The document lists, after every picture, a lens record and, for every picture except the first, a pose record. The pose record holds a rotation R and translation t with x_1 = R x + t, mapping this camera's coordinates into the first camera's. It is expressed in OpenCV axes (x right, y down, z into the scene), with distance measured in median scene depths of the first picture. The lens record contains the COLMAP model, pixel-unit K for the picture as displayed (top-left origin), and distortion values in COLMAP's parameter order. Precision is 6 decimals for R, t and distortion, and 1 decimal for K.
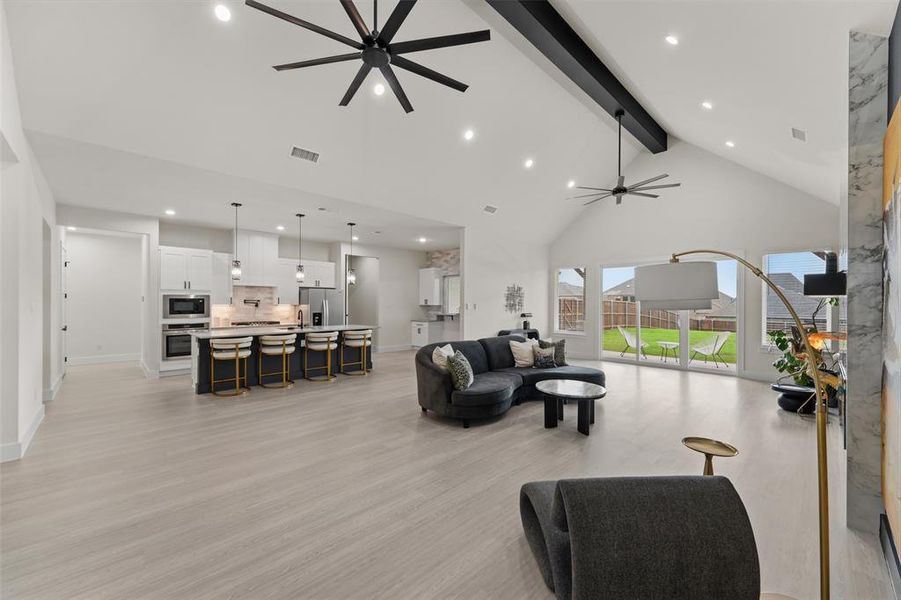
lens RADIAL K [[358.8, 0, 450.5], [0, 358.8, 299.3], [0, 0, 1]] dist [0.009567, -0.000641]
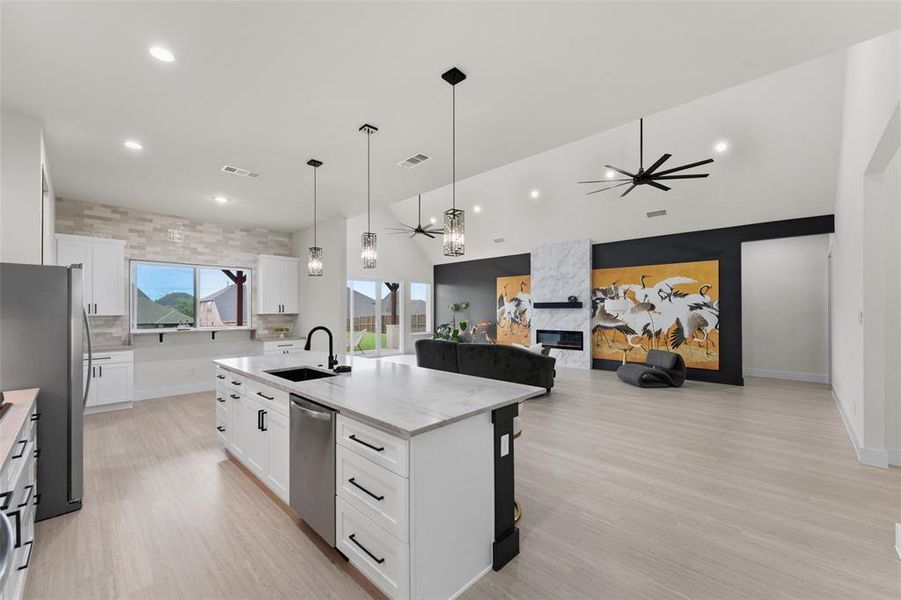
lens RADIAL K [[358.8, 0, 443.6], [0, 358.8, 308.0], [0, 0, 1]] dist [0.009567, -0.000641]
pose [[-0.028814, 0.004232, 0.999576, -0.758619], [-0.009463, 0.999945, -0.004507, 0.005967], [-0.999540, -0.009589, -0.028772, 0.767746]]
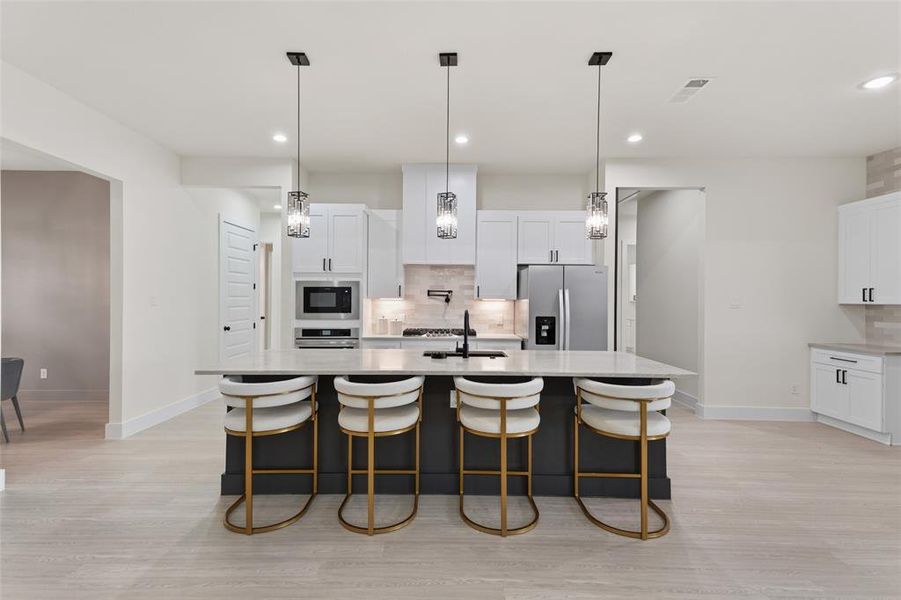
lens RADIAL K [[418.9, 0, 446.1], [0, 418.9, 295.1], [0, 0, 1]] dist [0.034223, -0.000876]
pose [[0.713297, -0.000806, -0.700861, -0.090971], [0.000591, 1.000000, -0.000549, 0.010363], [0.700862, -0.000022, 0.713297, 0.575402]]
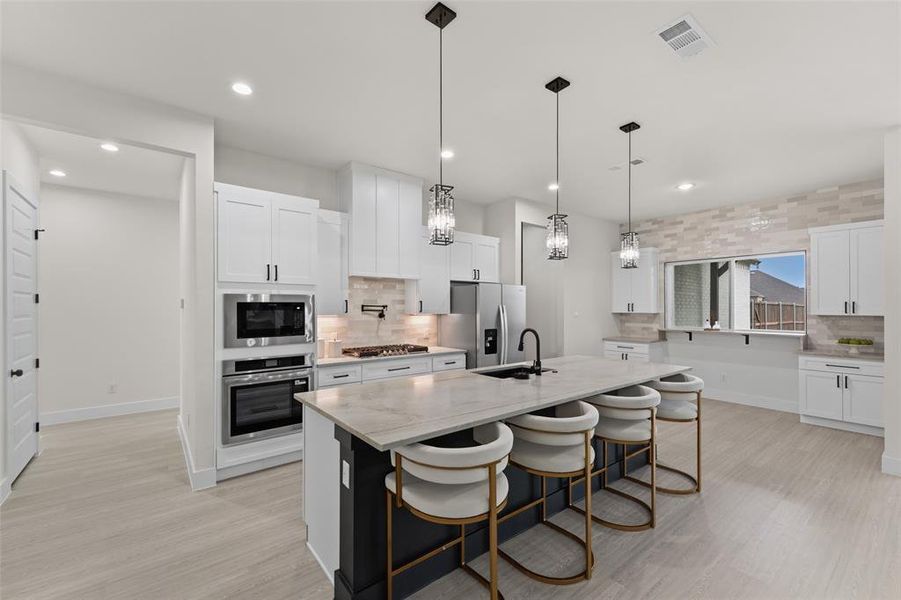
lens RADIAL K [[380.6, 0, 445.7], [0, 380.6, 303.7], [0, 0, 1]] dist [0.007291, -0.000070]
pose [[0.994842, -0.002537, -0.101401, -0.418114], [0.002811, 0.999993, 0.002556, -0.001238], [0.101394, -0.002828, 0.994842, 0.491416]]
